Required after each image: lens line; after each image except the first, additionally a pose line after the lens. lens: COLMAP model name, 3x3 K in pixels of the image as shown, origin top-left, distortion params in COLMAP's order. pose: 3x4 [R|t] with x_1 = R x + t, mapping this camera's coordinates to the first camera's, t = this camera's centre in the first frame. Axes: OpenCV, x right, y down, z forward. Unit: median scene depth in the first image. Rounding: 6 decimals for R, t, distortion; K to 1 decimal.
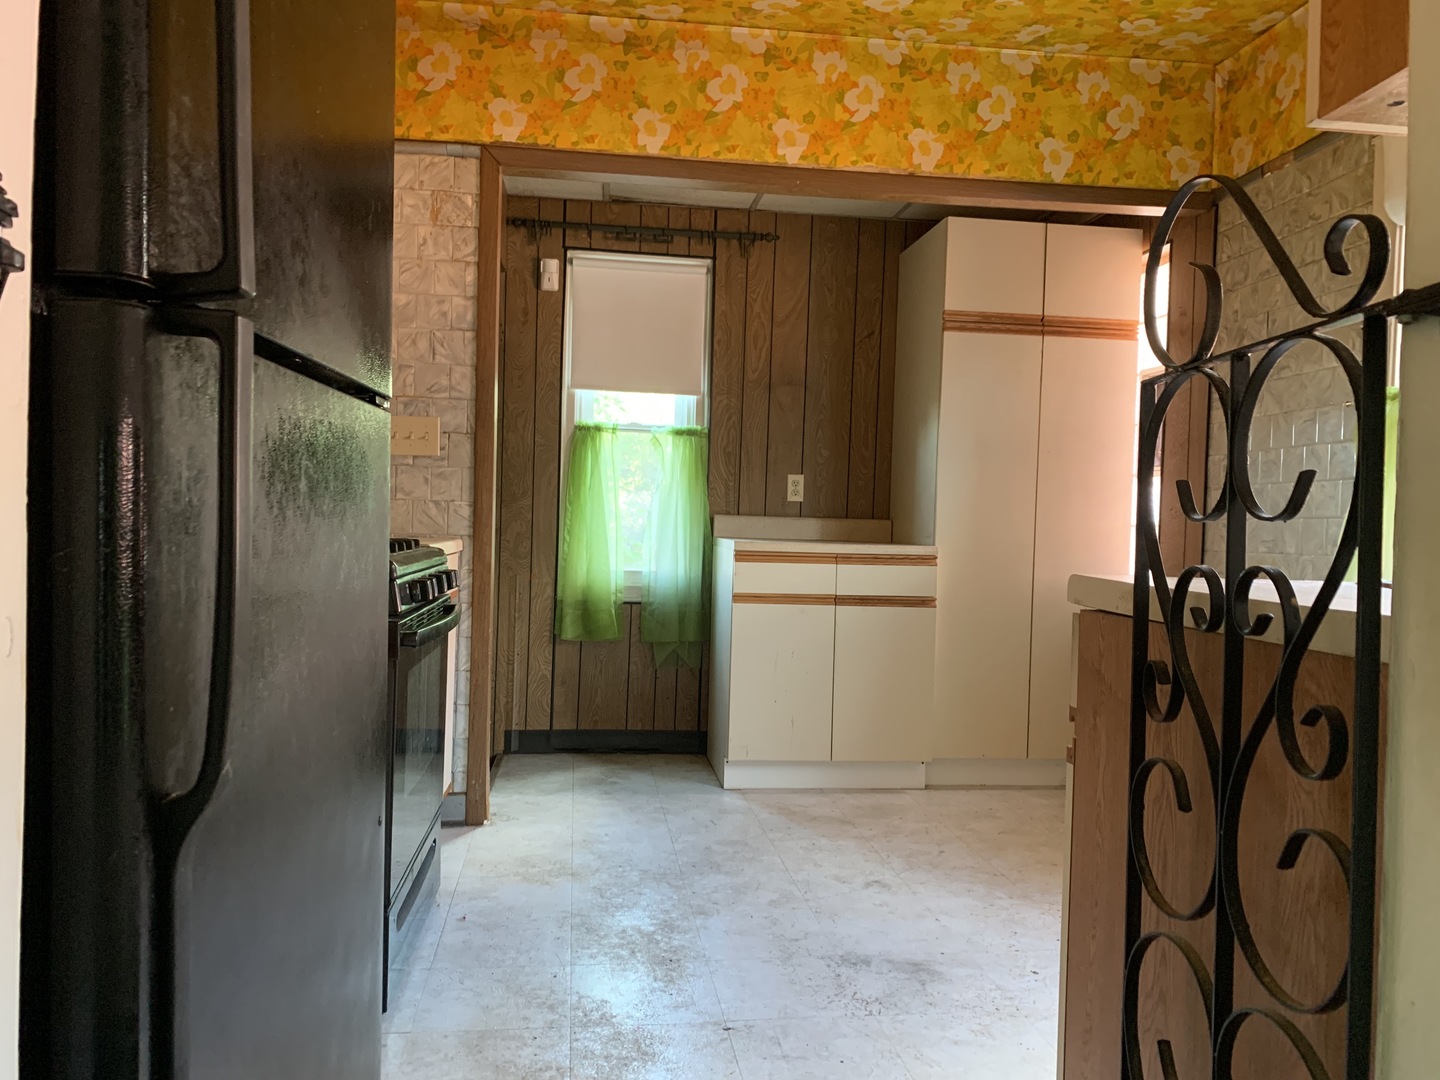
lens RADIAL K [[1105.9, 0, 720.1], [0, 1105.9, 538.6], [0, 0, 1]] dist [0.035521, -0.033982]
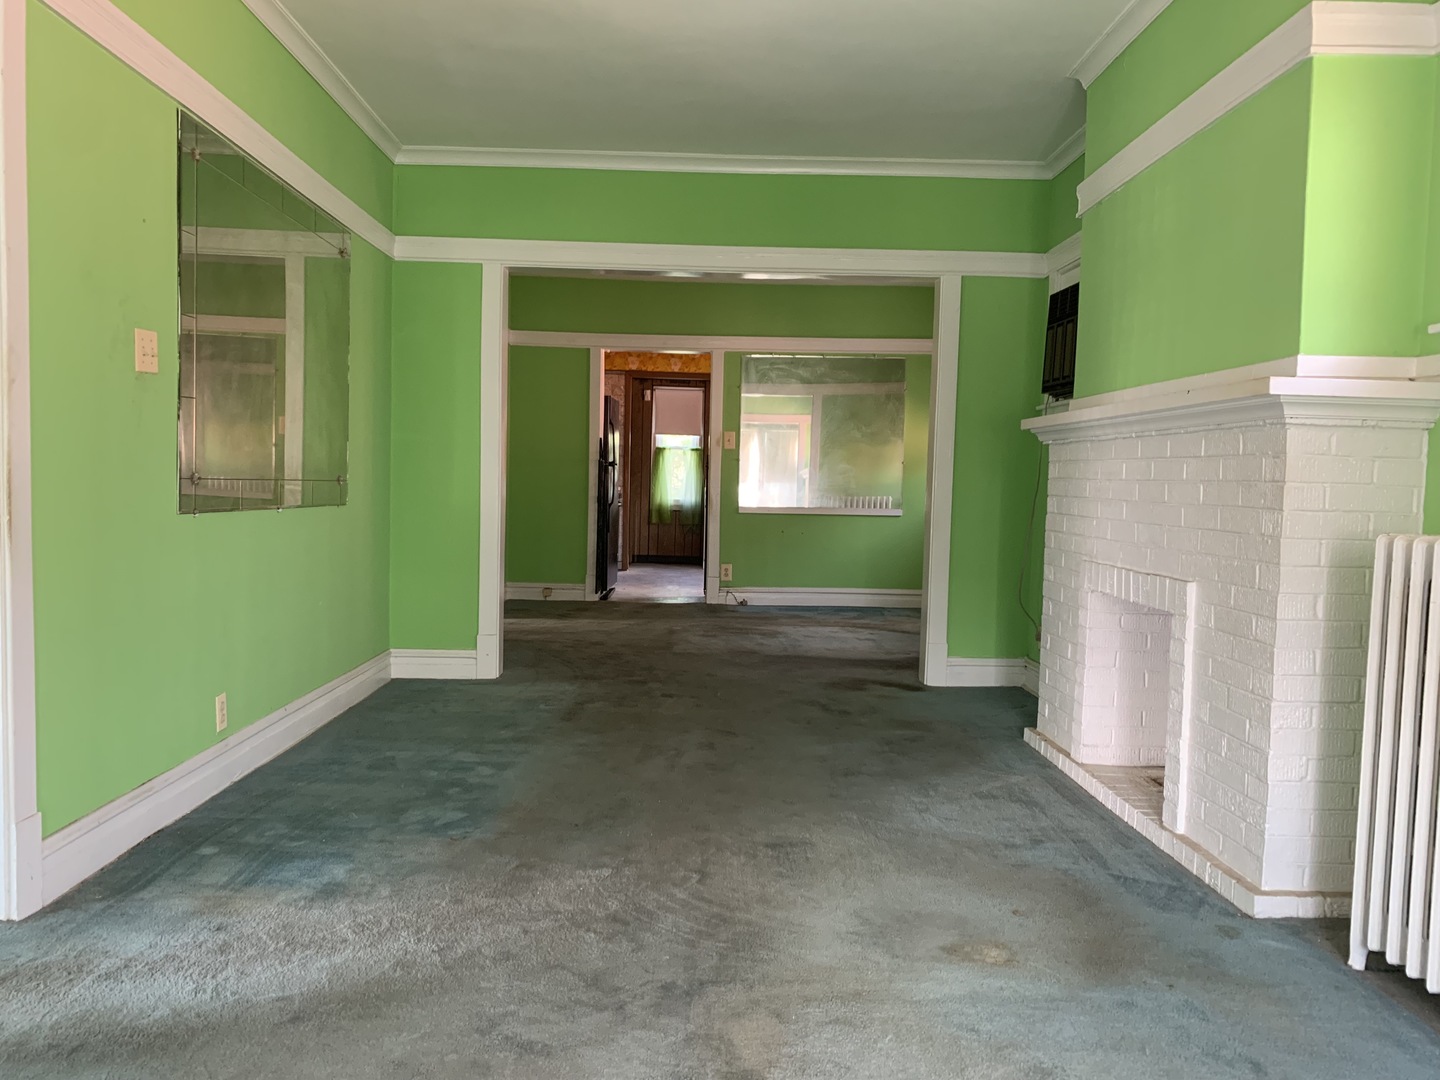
lens RADIAL K [[1105.9, 0, 718.1], [0, 1105.9, 539.3], [0, 0, 1]] dist [0.035521, -0.033982]
pose [[0.994182, 0.003748, -0.107648, 0.365626], [0.000115, 0.999357, 0.035861, 0.033729], [0.107713, -0.035664, 0.993542, -1.985968]]
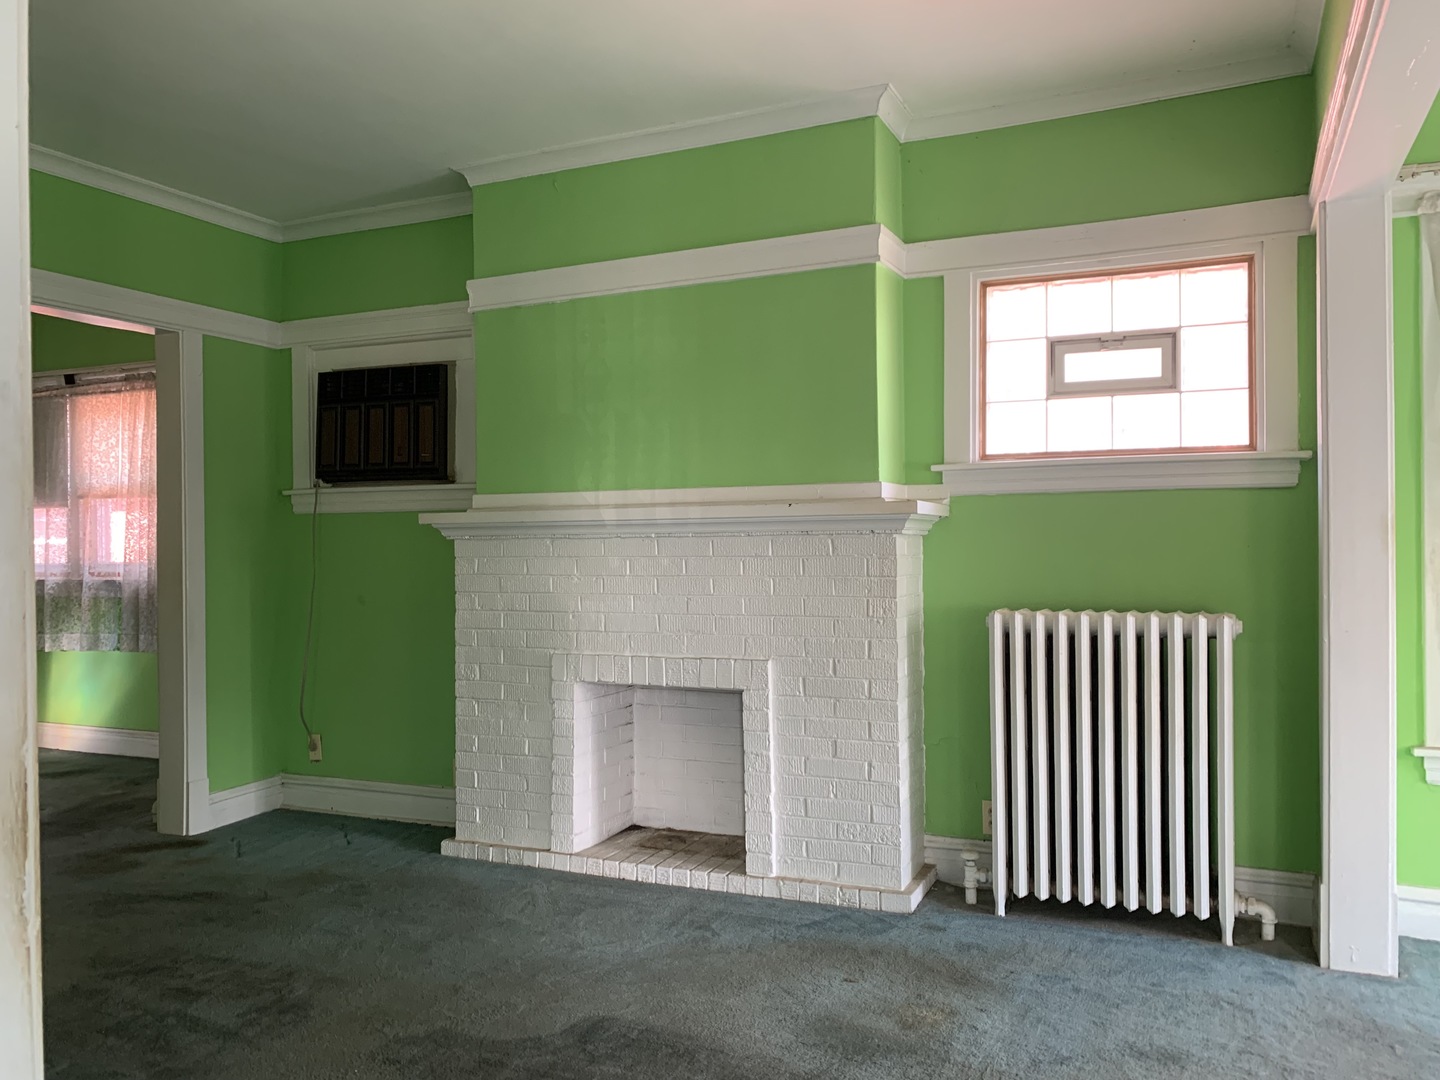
lens RADIAL K [[1105.9, 0, 721.7], [0, 1105.9, 537.4], [0, 0, 1]] dist [0.035521, -0.033982]
pose [[0.524662, -0.033352, 0.850657, -0.160828], [0.042387, 0.999016, 0.013025, -0.022077], [-0.850255, 0.029223, 0.525559, -1.651631]]
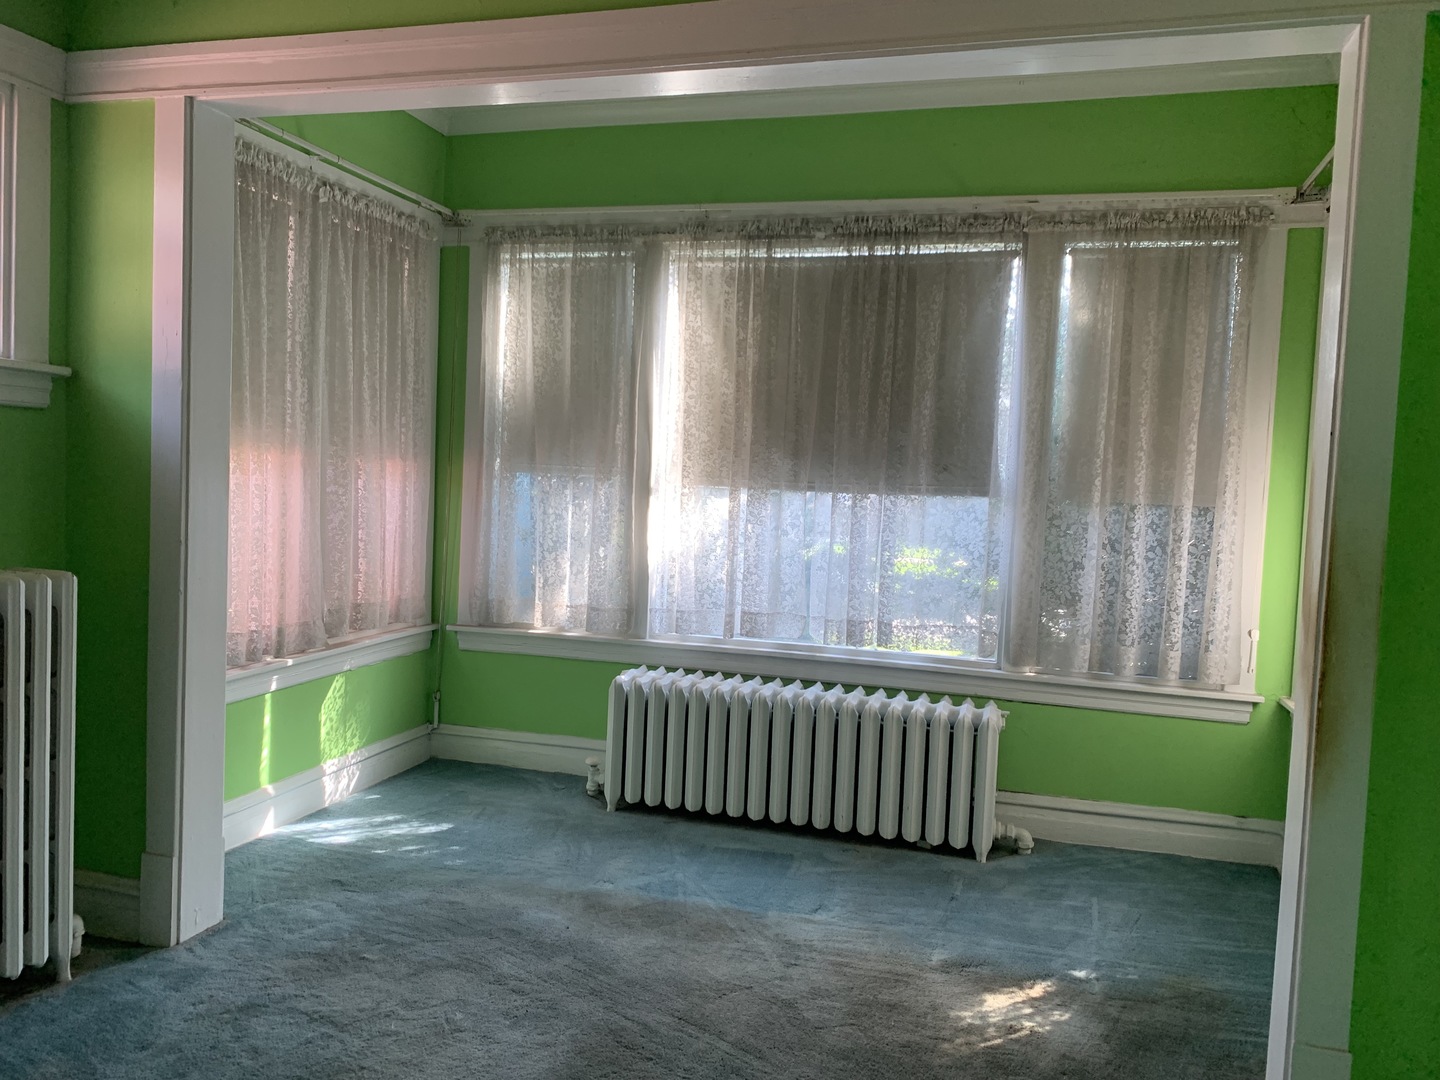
lens RADIAL K [[1105.9, 0, 707.4], [0, 1105.9, 550.5], [0, 0, 1]] dist [0.035521, -0.033982]
pose [[-0.910905, -0.089626, 0.402764, 0.112163], [-0.055087, 0.993801, 0.096561, -0.032151], [-0.408922, 0.065771, -0.910196, -1.142199]]
